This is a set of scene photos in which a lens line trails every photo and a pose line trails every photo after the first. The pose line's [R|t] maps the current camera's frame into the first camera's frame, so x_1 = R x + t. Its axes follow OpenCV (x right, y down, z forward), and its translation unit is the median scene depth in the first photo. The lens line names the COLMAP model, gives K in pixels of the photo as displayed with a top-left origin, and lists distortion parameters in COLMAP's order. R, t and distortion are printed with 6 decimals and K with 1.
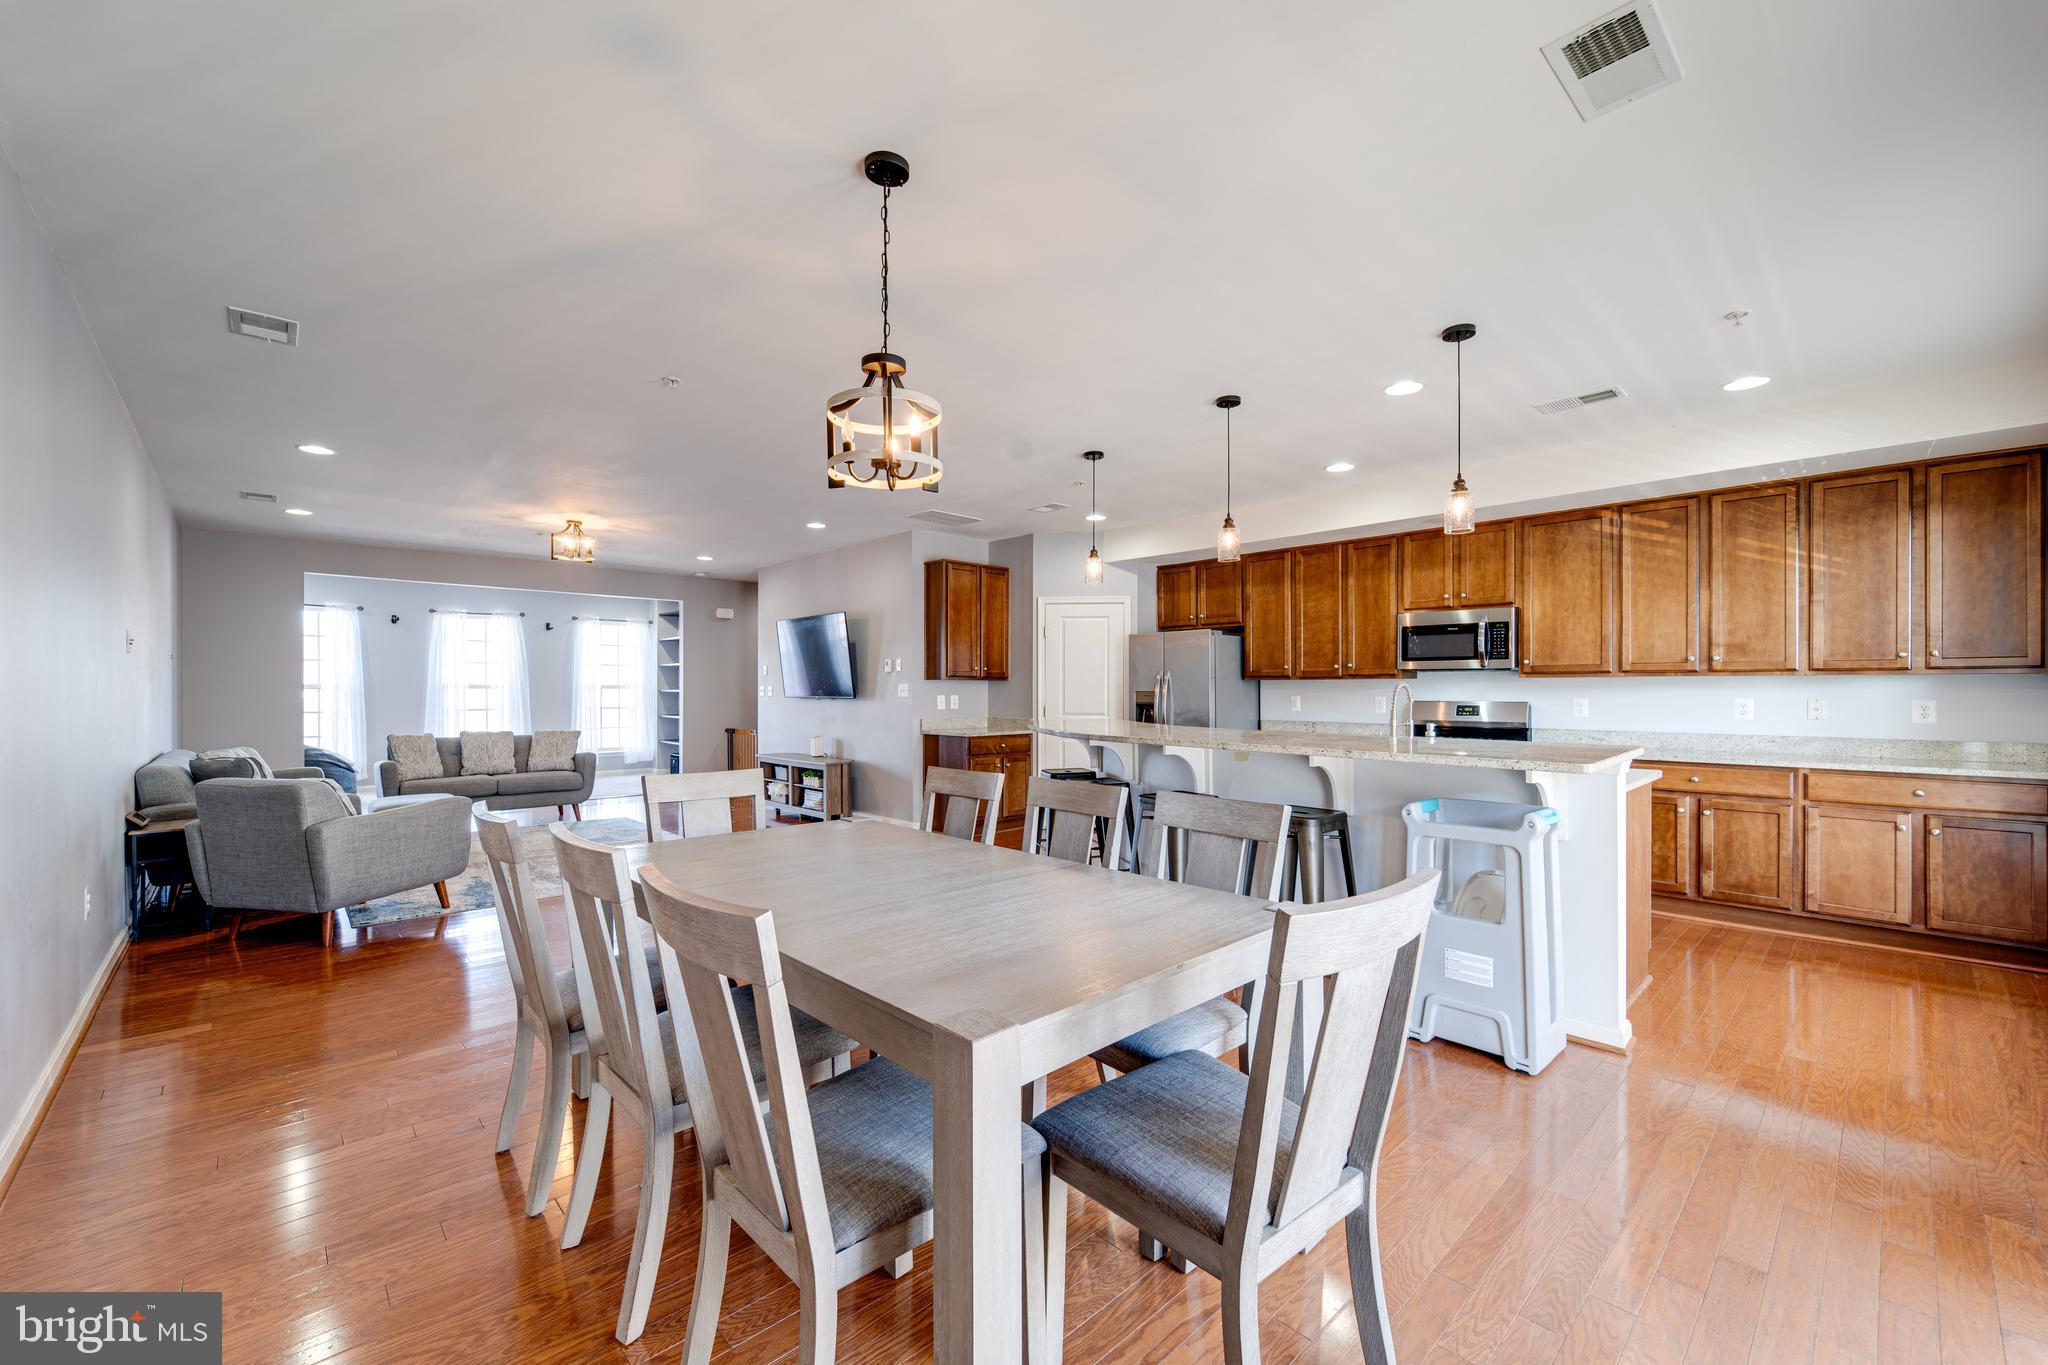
lens RADIAL K [[823.1, 0, 1024.7], [0, 823.1, 688.5], [0, 0, 1]] dist [0.003333, -0.002214]
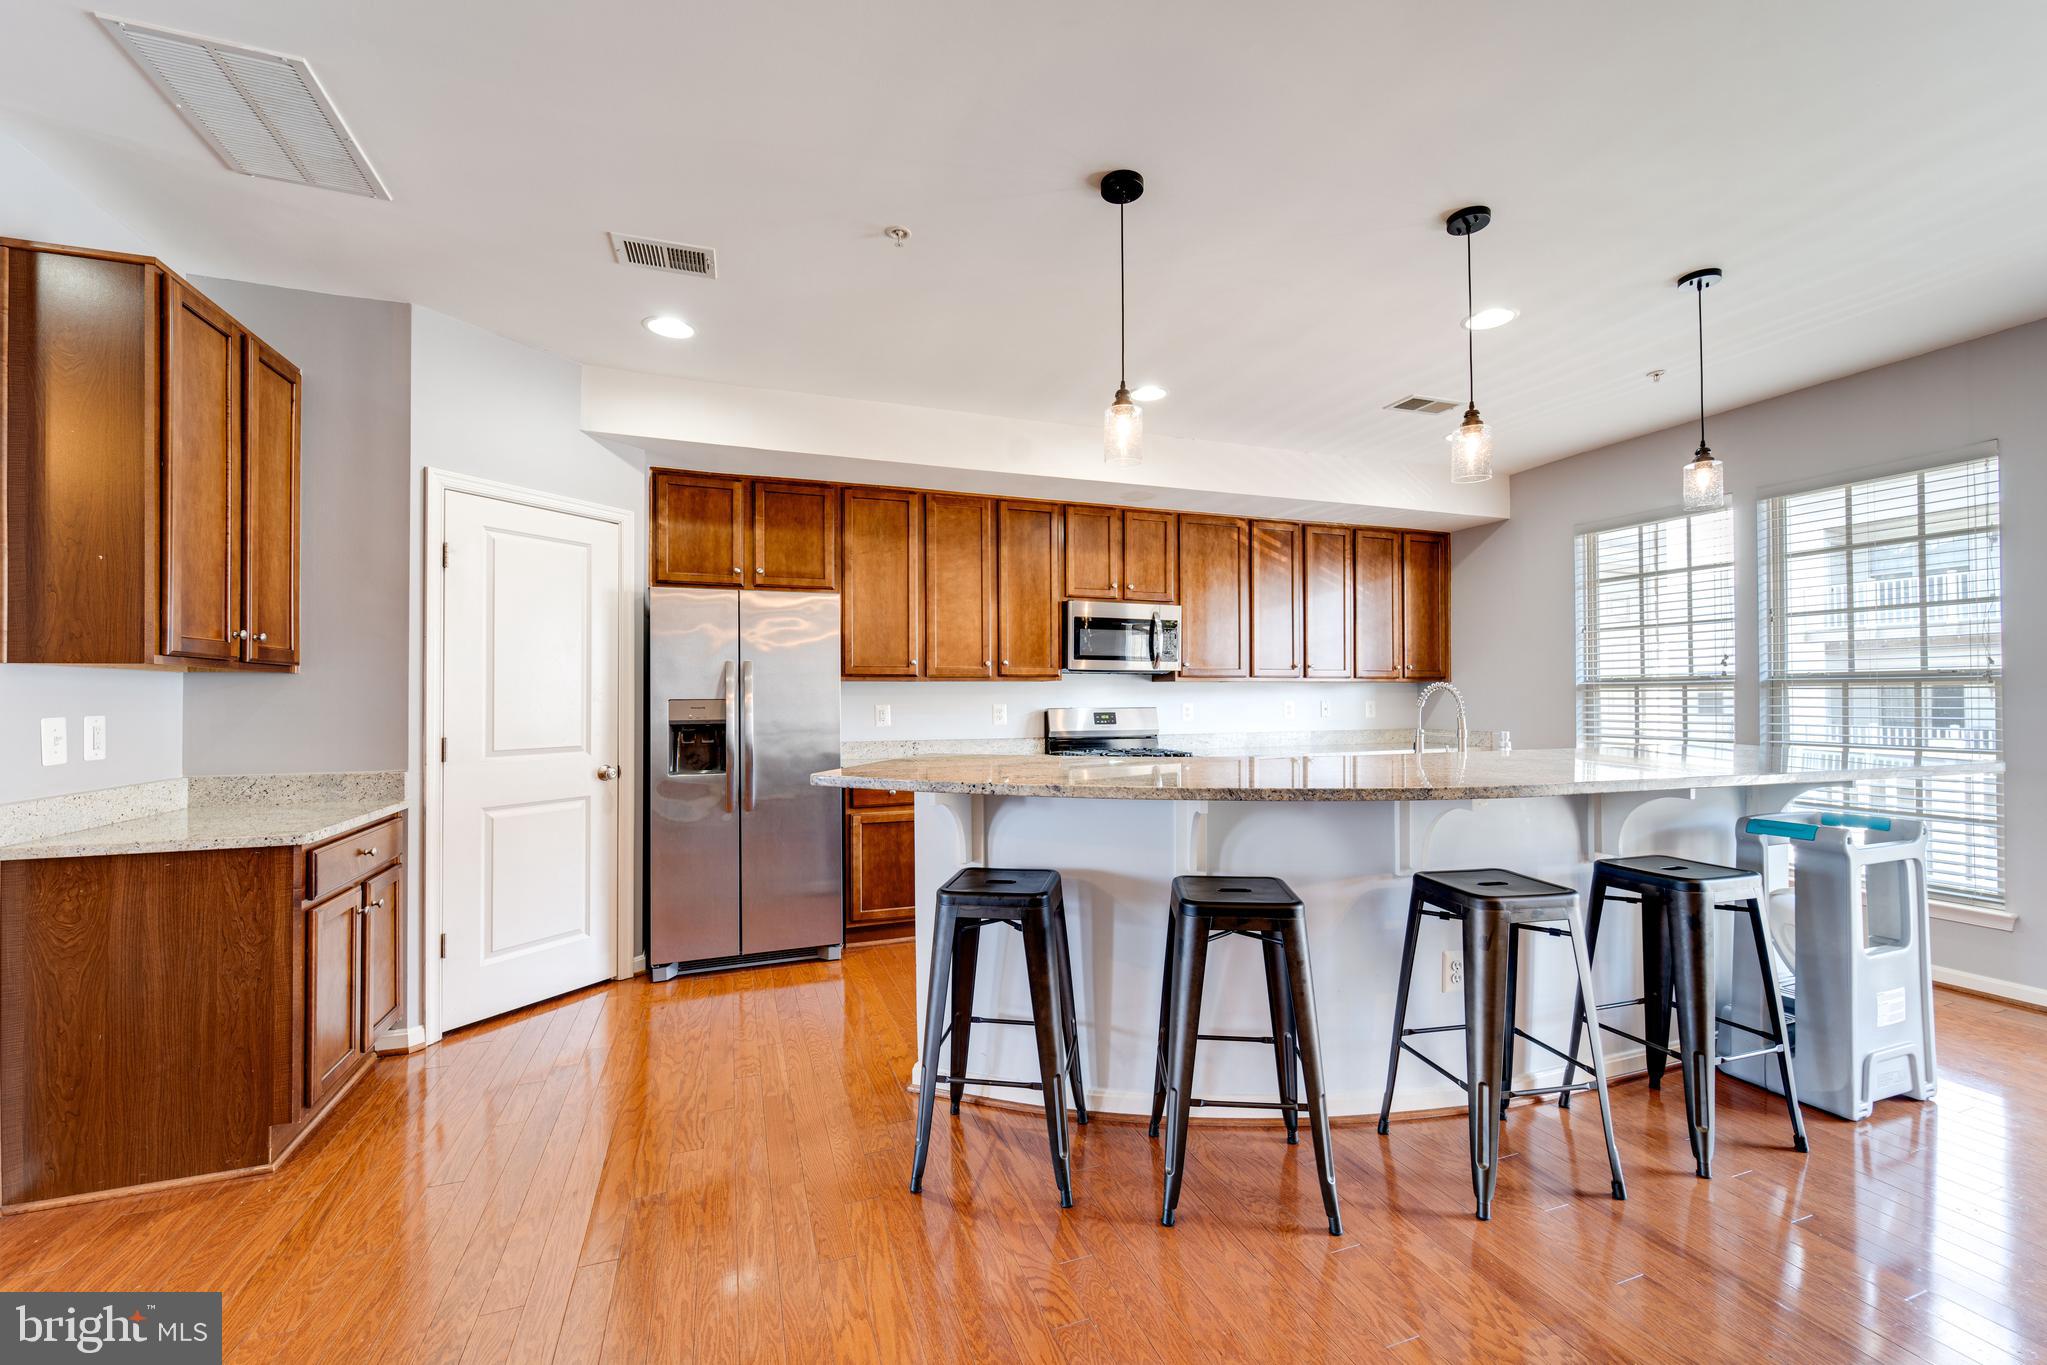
lens RADIAL K [[819.2, 0, 1025.7], [0, 819.2, 688.5], [0, 0, 1]] dist [-0.000435, -0.000667]
pose [[0.391868, 0.006839, 0.919996, -0.358962], [0.004595, 0.999945, -0.009391, 0.003227], [-0.920010, 0.007907, 0.391815, 0.864707]]
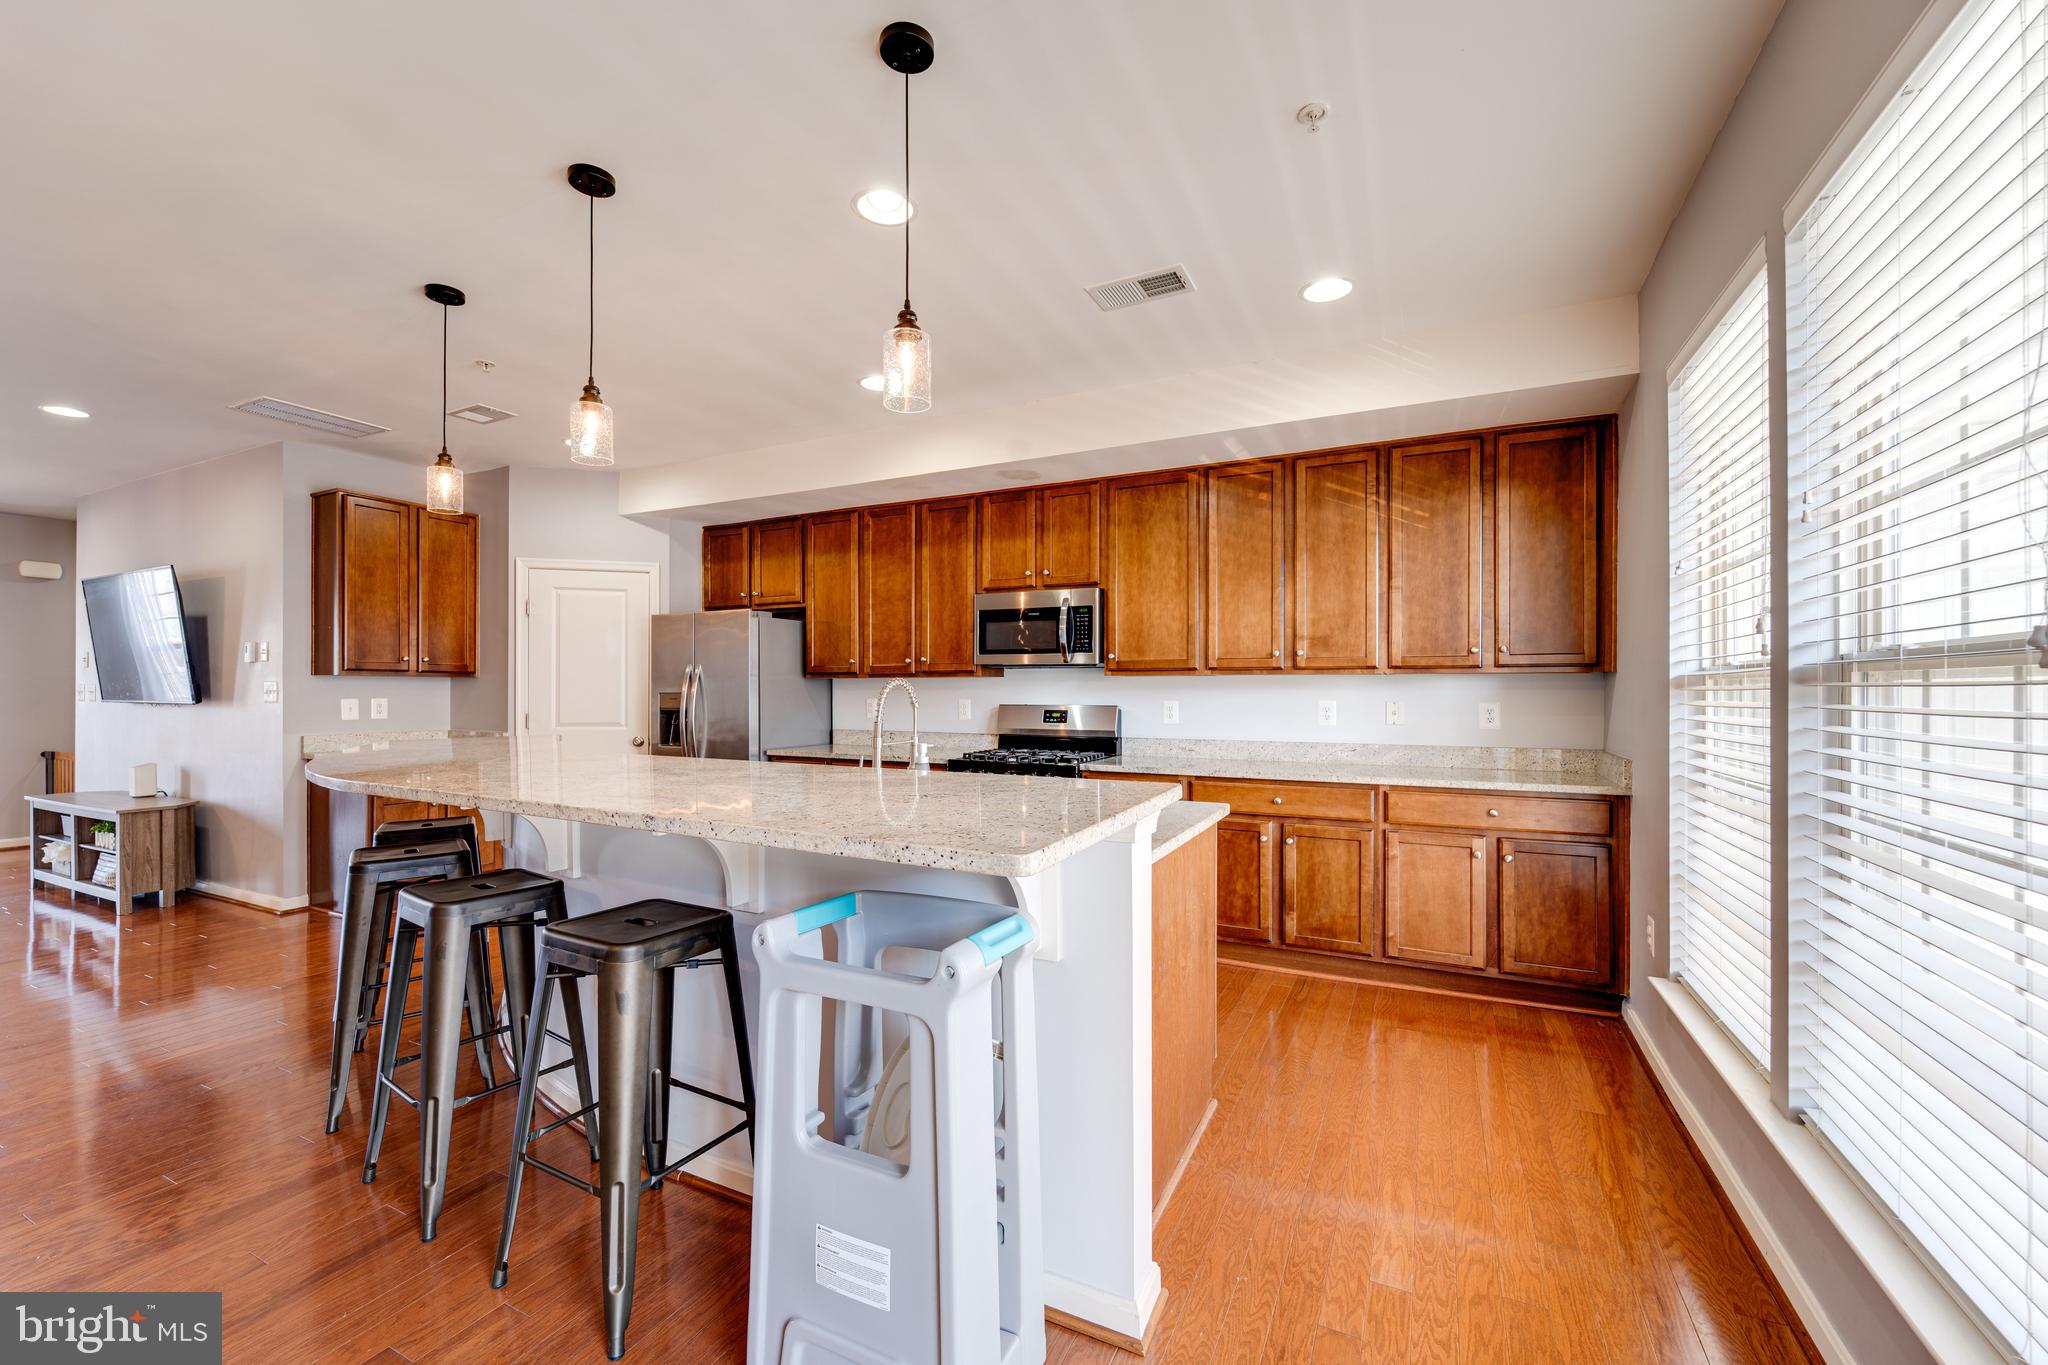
lens RADIAL K [[818.2, 0, 1024.9], [0, 818.2, 688.4], [0, 0, 1]] dist [0.003992, -0.000662]
pose [[0.937196, 0.002120, 0.348797, 0.268499], [-0.001312, 0.999996, -0.002552, 0.001517], [-0.348801, 0.001934, 0.937195, 0.297735]]
